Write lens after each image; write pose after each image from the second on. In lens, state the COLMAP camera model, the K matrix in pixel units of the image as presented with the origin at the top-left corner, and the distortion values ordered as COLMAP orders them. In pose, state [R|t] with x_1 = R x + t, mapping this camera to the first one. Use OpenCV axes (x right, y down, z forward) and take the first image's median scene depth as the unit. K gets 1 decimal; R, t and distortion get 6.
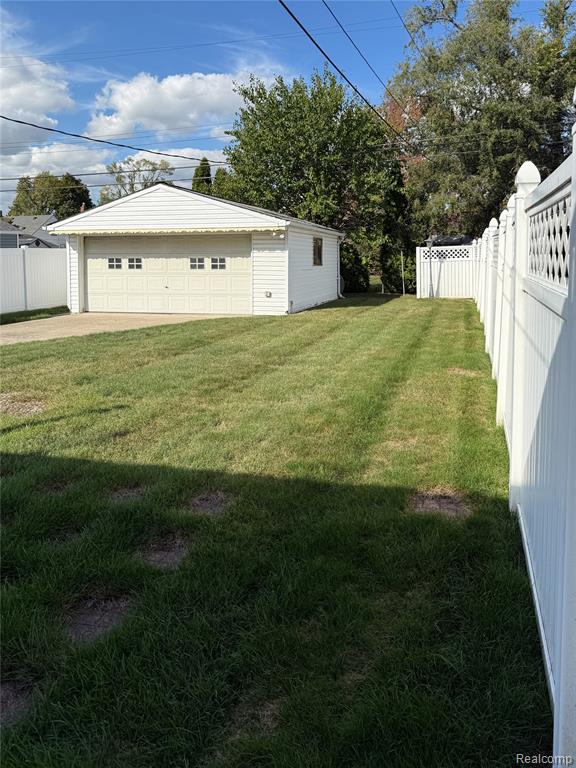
lens RADIAL K [[570.6, 0, 287.7], [0, 570.6, 381.0], [0, 0, 1]] dist [-0.015944, 0.007131]
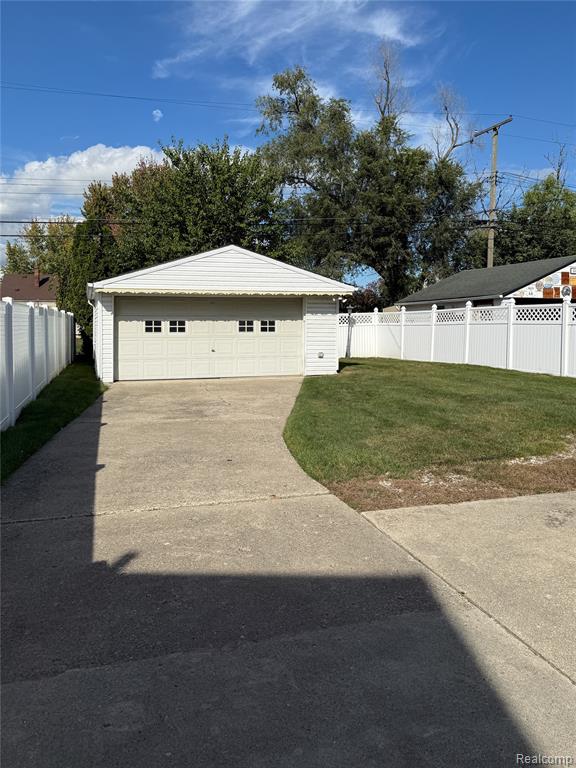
lens RADIAL K [[570.6, 0, 286.6], [0, 570.6, 384.2], [0, 0, 1]] dist [-0.015944, 0.007131]
pose [[0.864580, -0.052534, 0.499742, -0.591670], [0.103543, 0.991803, -0.074875, -0.026746], [-0.491712, 0.116480, 0.862932, 0.131762]]
